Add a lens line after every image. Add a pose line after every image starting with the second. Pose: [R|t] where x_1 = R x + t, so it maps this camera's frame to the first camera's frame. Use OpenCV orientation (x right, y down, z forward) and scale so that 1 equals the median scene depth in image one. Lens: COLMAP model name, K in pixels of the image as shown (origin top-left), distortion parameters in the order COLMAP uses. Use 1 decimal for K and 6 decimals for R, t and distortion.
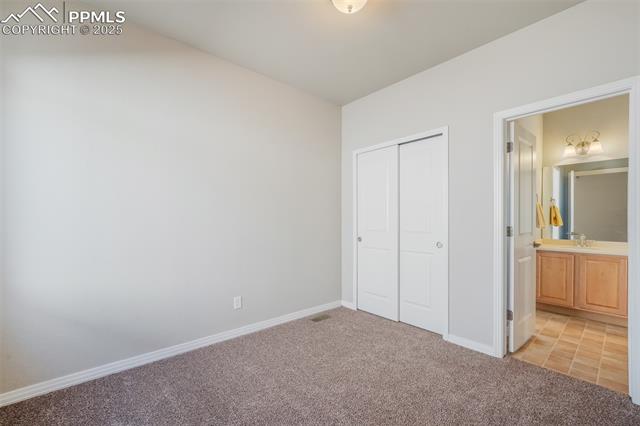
lens RADIAL K [[263.4, 0, 319.2], [0, 263.4, 218.2], [0, 0, 1]] dist [0.004025, 0.000228]
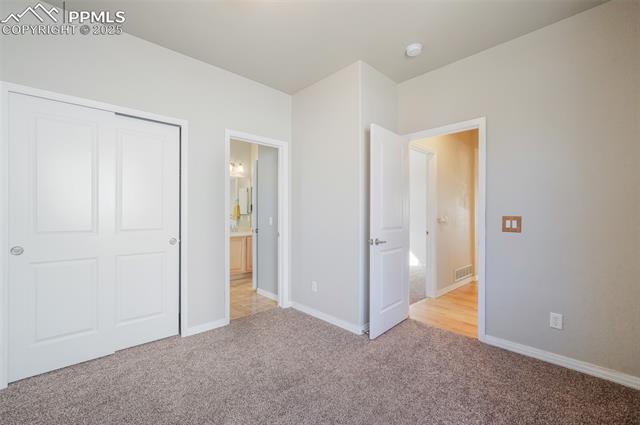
lens RADIAL K [[263.4, 0, 319.0], [0, 263.4, 212.8], [0, 0, 1]] dist [0.004025, 0.000228]
pose [[0.009923, 0.006281, 0.999931, -0.474191], [-0.003067, 0.999976, -0.006250, 0.003511], [-0.999946, -0.003005, 0.009942, 0.457078]]
